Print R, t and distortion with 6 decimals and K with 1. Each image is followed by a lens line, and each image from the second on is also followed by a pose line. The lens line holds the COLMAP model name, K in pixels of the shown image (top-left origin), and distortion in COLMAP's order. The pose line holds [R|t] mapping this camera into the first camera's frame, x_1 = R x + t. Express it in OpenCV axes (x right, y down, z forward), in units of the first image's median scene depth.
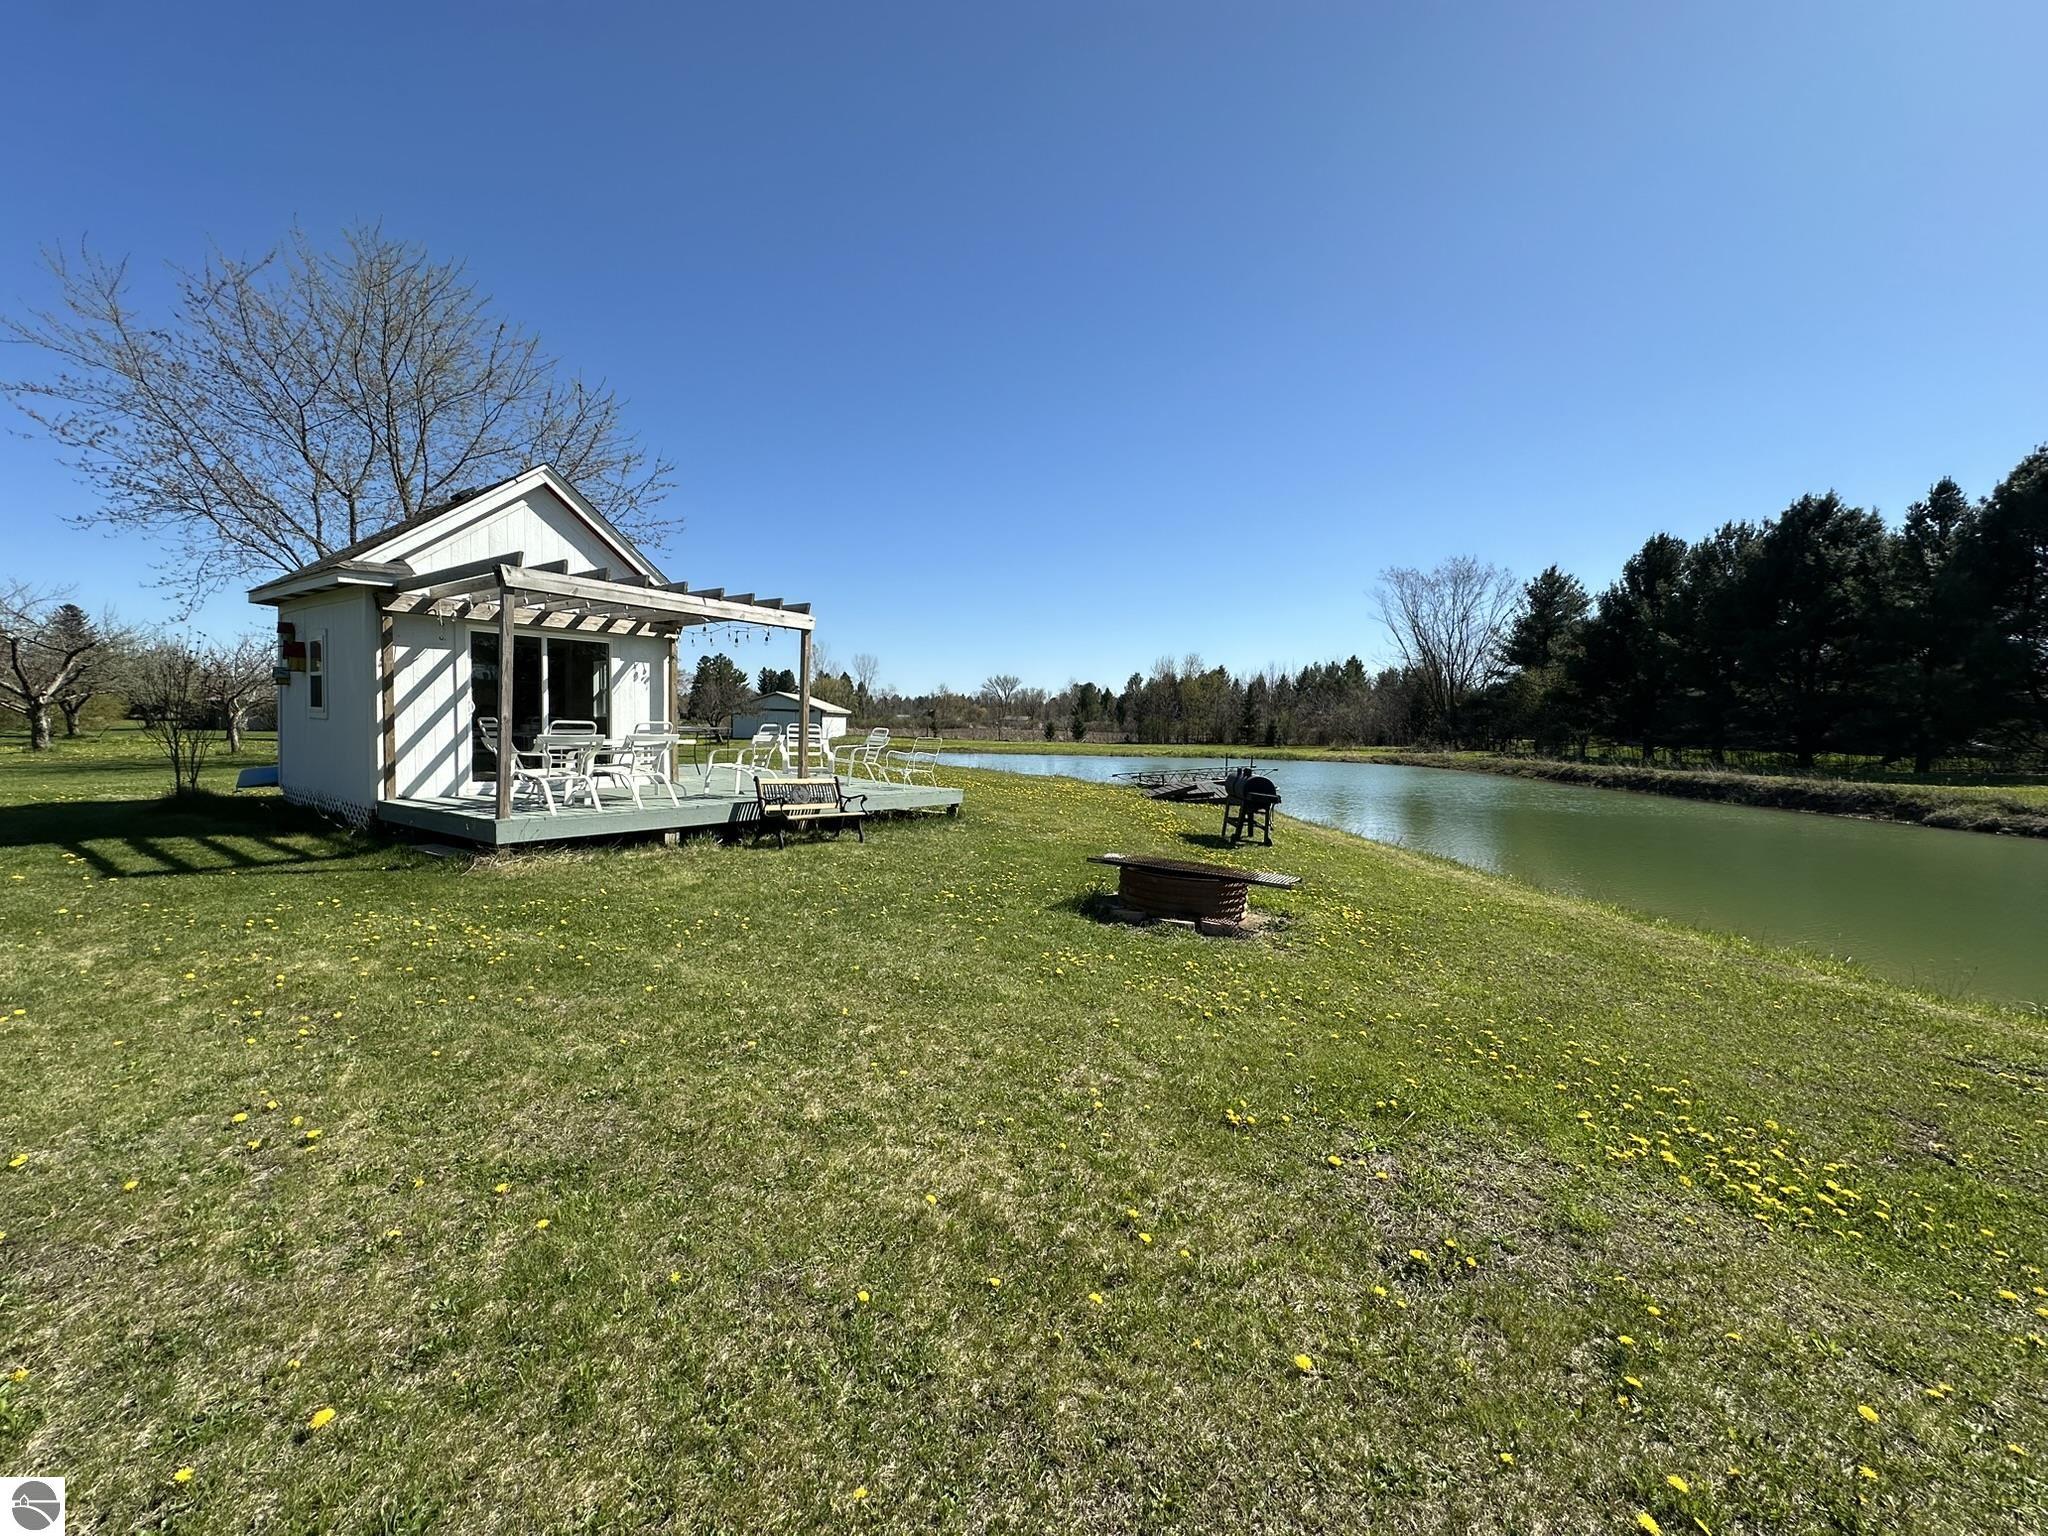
lens RADIAL K [[823.9, 0, 1015.1], [0, 823.9, 768.2], [0, 0, 1]] dist [-0.001943, -0.000066]
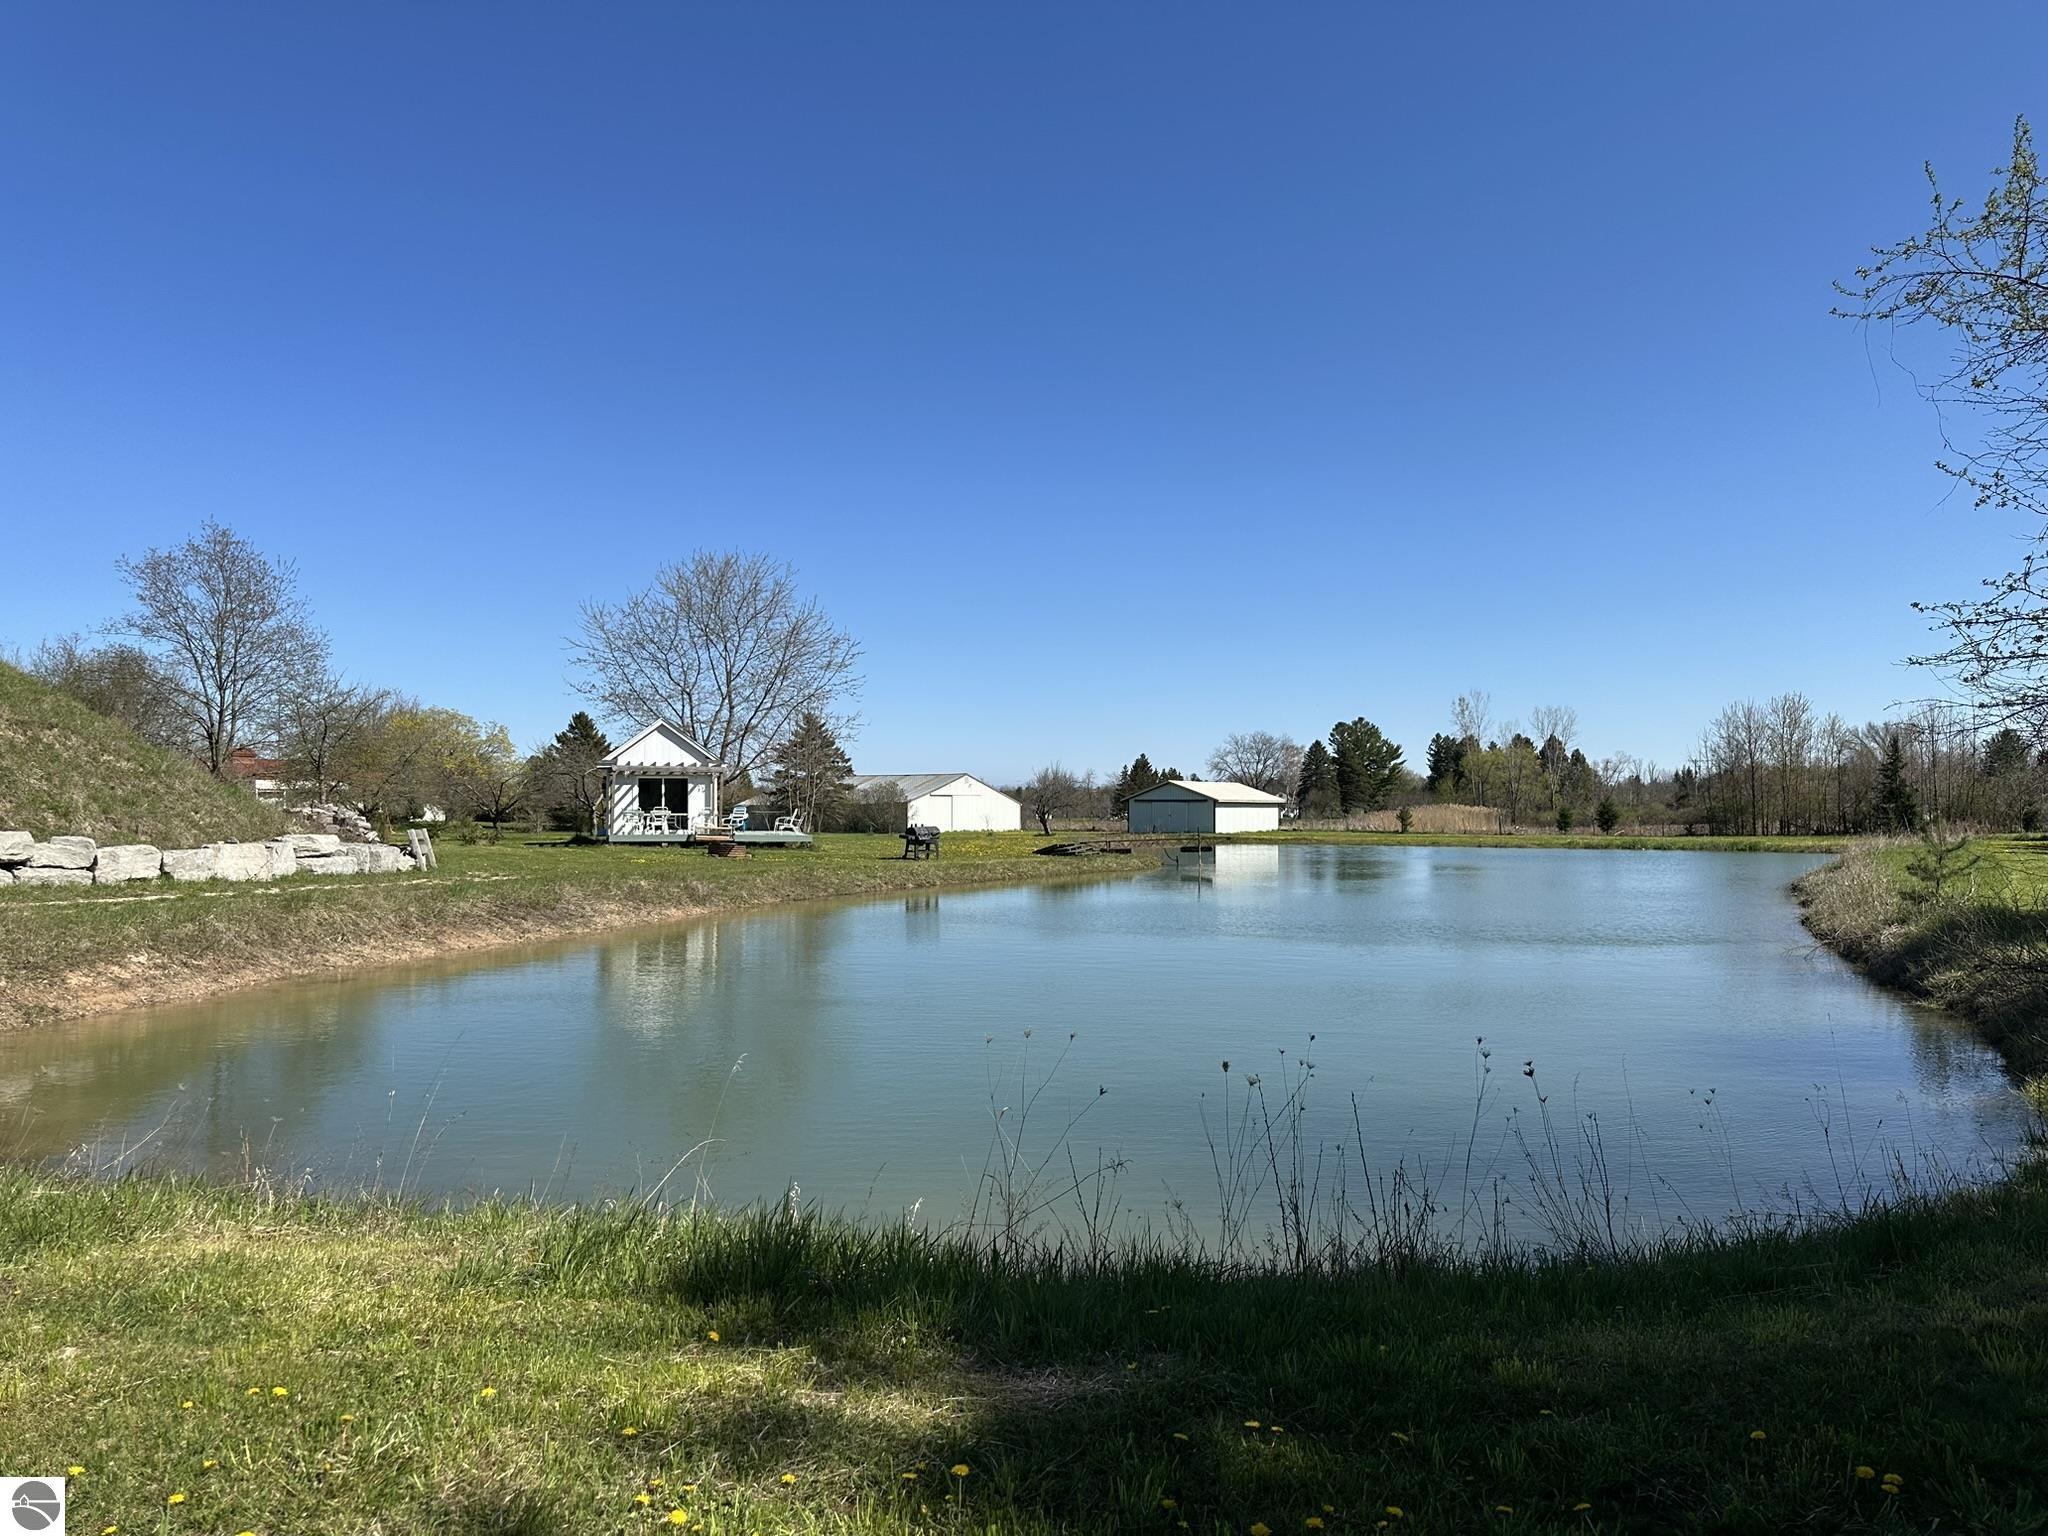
lens RADIAL K [[1420.2, 0, 1027.2], [0, 1420.2, 768.7], [0, 0, 1]] dist [0.004139, 0.000198]
pose [[0.799321, -0.043835, -0.599303, 3.202603], [-0.012240, 0.995941, -0.089171, 0.215234], [0.600779, 0.078612, 0.795540, -2.016875]]
